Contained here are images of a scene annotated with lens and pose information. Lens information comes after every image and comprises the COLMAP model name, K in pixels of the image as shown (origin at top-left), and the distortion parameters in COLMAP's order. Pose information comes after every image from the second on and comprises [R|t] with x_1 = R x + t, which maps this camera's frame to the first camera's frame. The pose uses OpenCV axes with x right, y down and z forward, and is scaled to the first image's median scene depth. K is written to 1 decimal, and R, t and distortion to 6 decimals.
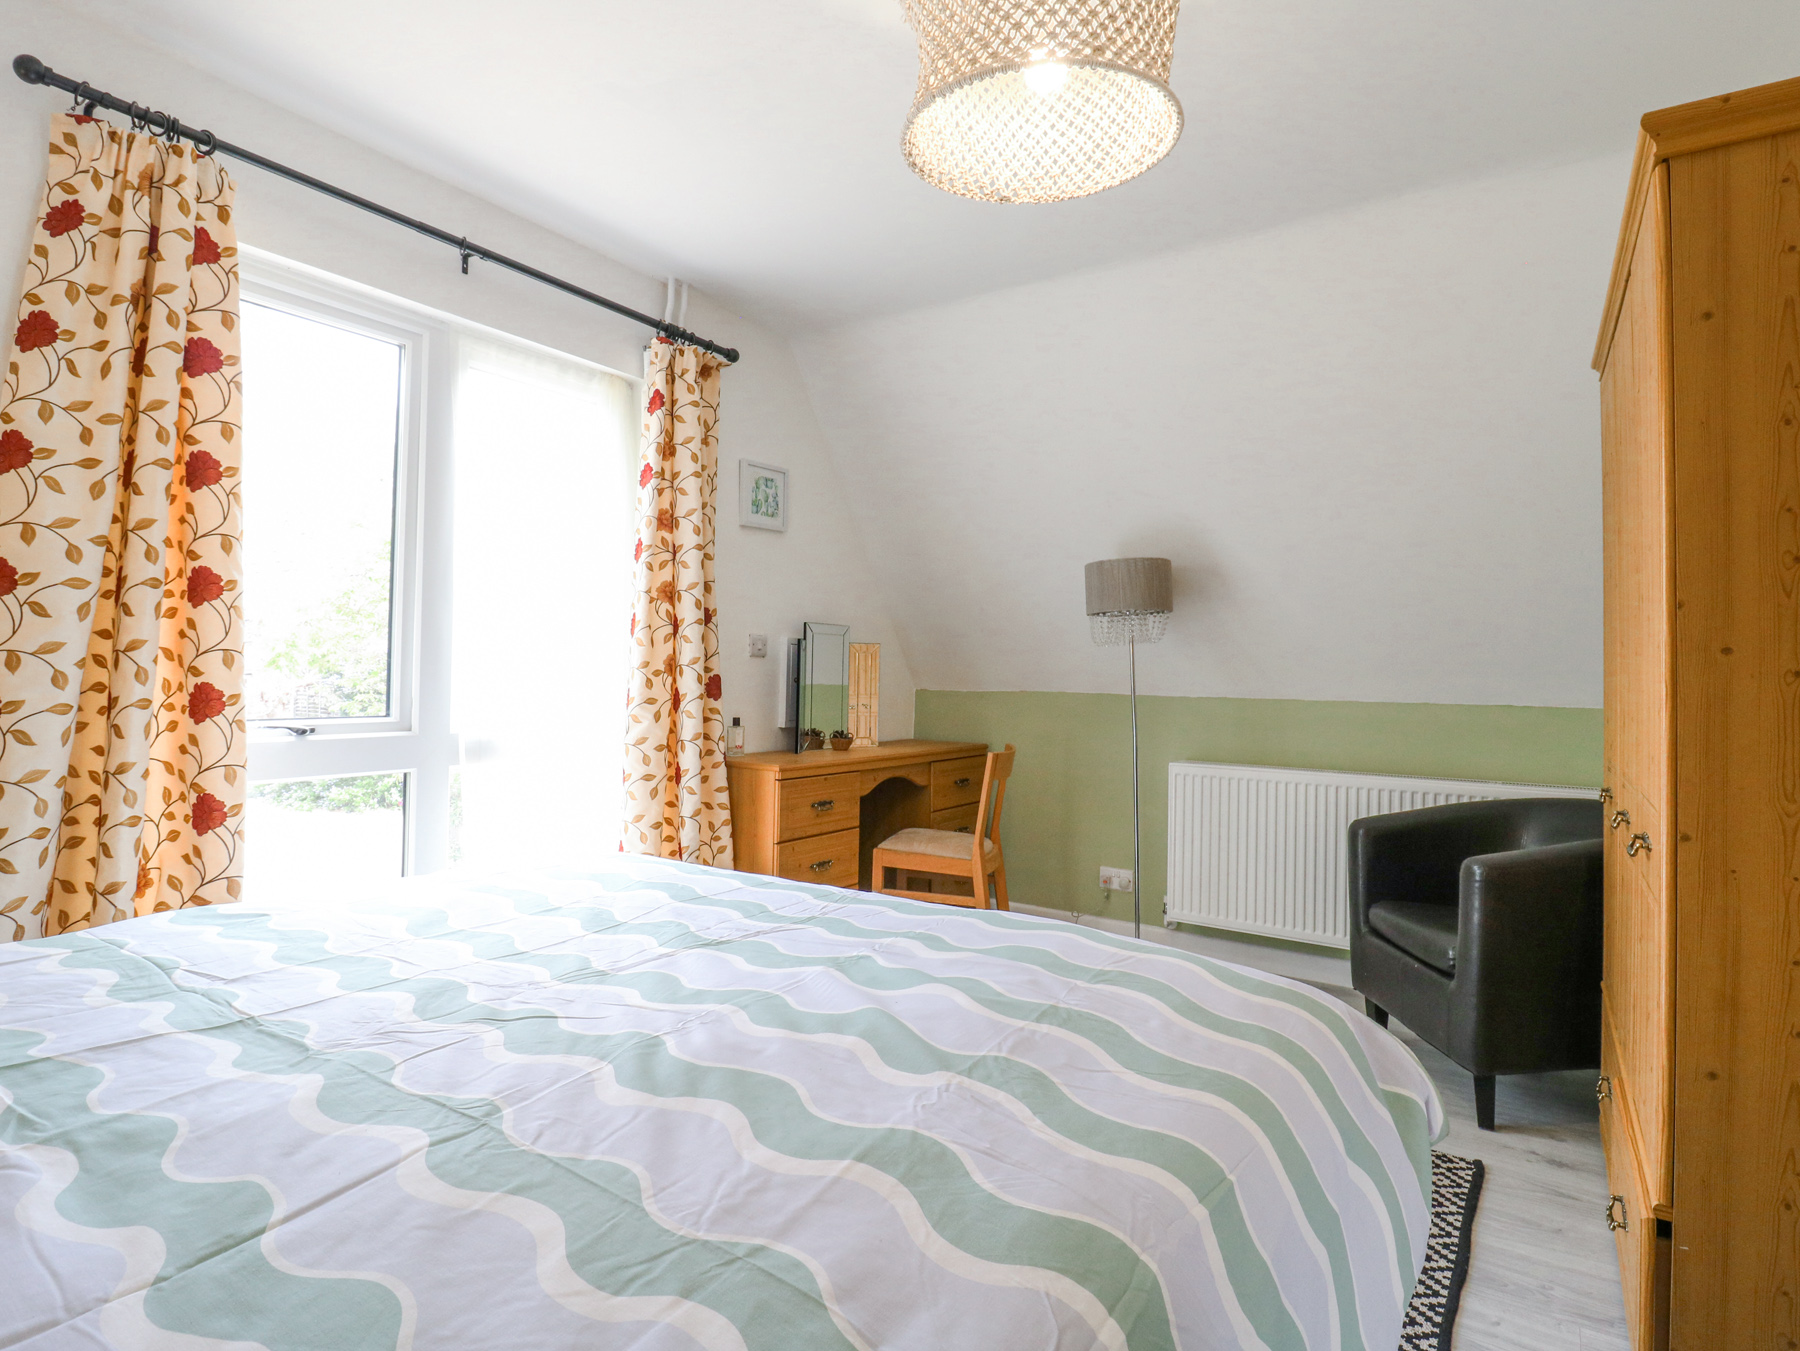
lens RADIAL K [[947.6, 0, 900.0], [0, 947.6, 675.5], [0, 0, 1]] dist [-0.001372, 0.000007]
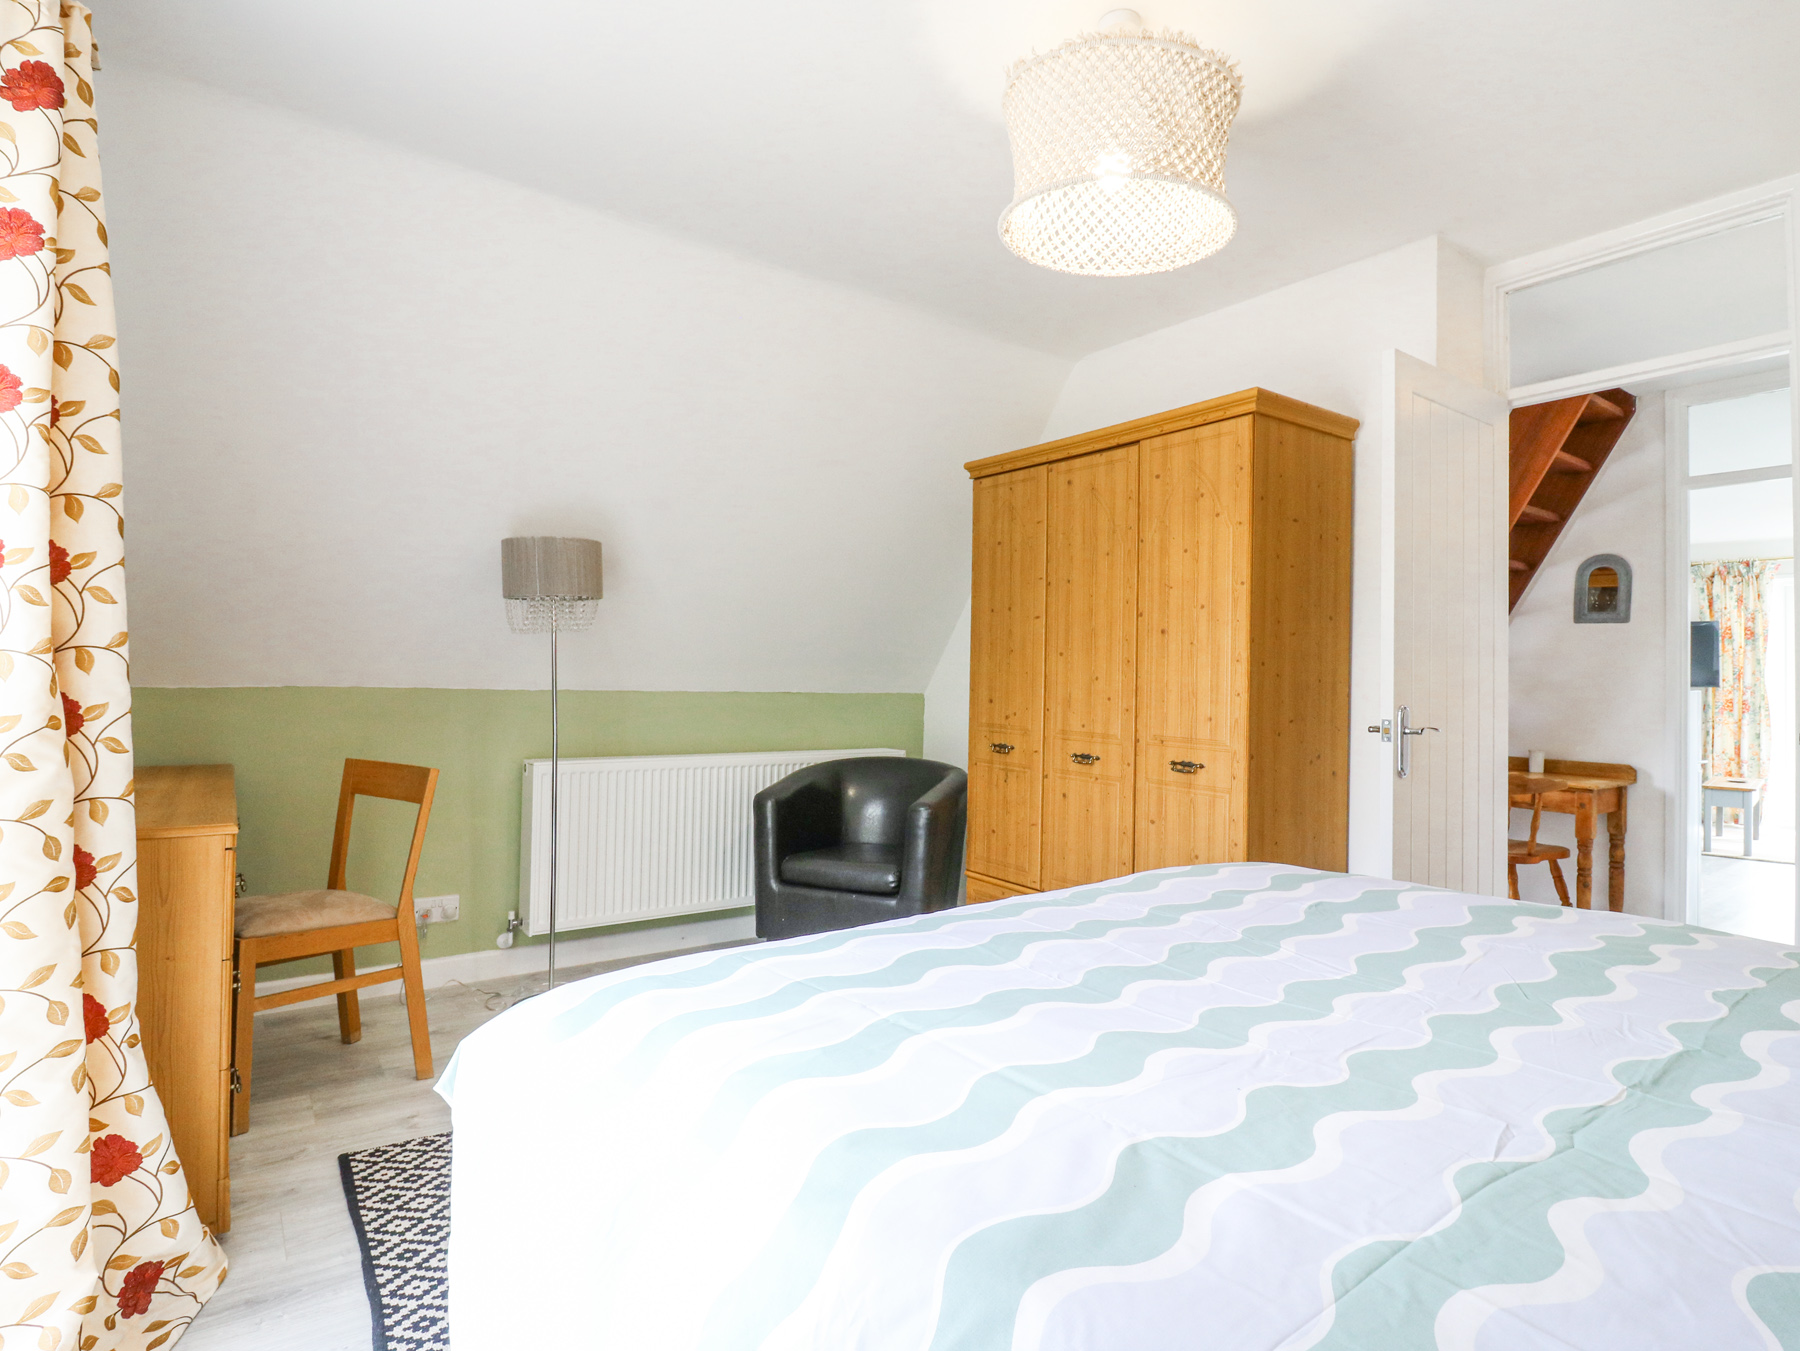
lens RADIAL K [[939.1, 0, 905.2], [0, 939.1, 603.8], [0, 0, 1]] dist [-0.004242, -0.001712]
pose [[0.350796, 0.061487, 0.934431, -0.484598], [-0.006290, 0.997974, -0.063307, -0.005743], [-0.936431, 0.016331, 0.350472, 0.368333]]
